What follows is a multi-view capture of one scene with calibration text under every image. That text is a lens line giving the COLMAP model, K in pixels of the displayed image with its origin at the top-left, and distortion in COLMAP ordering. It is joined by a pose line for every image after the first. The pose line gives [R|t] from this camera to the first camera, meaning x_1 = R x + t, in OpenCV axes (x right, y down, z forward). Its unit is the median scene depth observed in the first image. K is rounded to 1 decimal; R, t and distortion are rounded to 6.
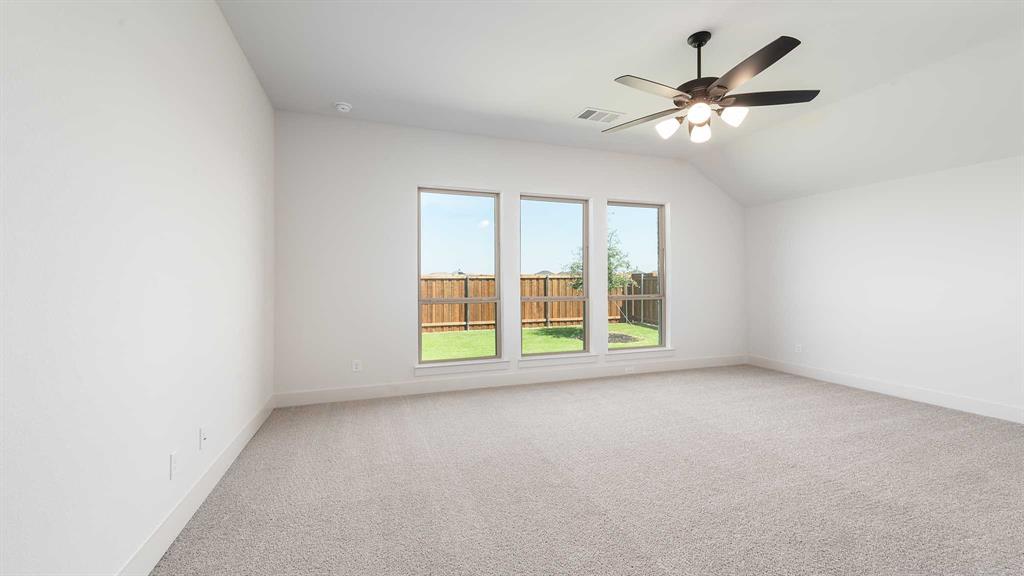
lens RADIAL K [[401.3, 0, 513.0], [0, 401.3, 283.7], [0, 0, 1]] dist [0.008305, -0.000826]
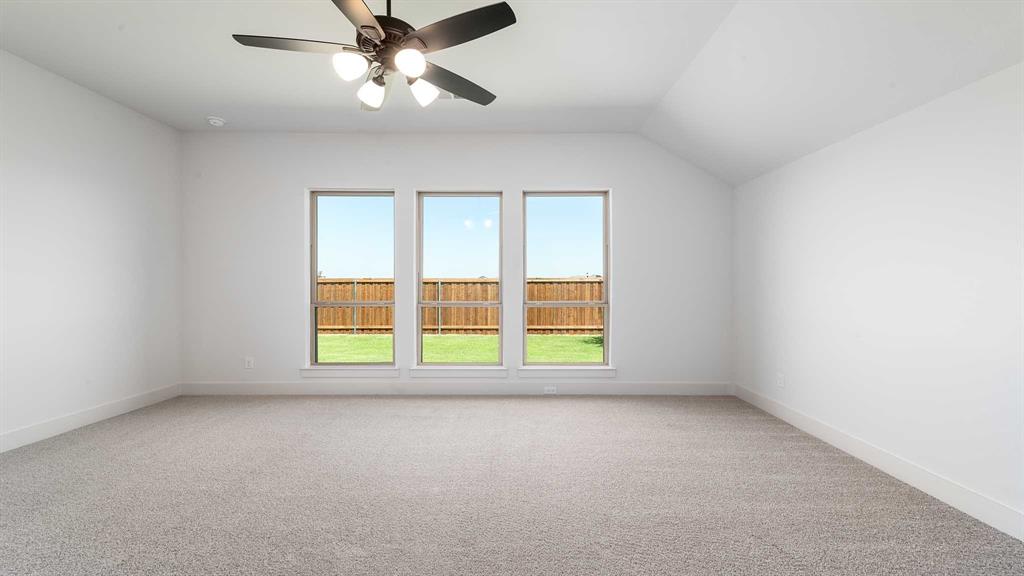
lens RADIAL K [[401.3, 0, 507.0], [0, 401.3, 295.4], [0, 0, 1]] dist [0.008305, -0.000826]
pose [[0.941948, 0.011990, -0.335545, 0.374466], [-0.004960, 0.999750, 0.021800, -0.001536], [0.335723, -0.018870, 0.941772, 0.133369]]
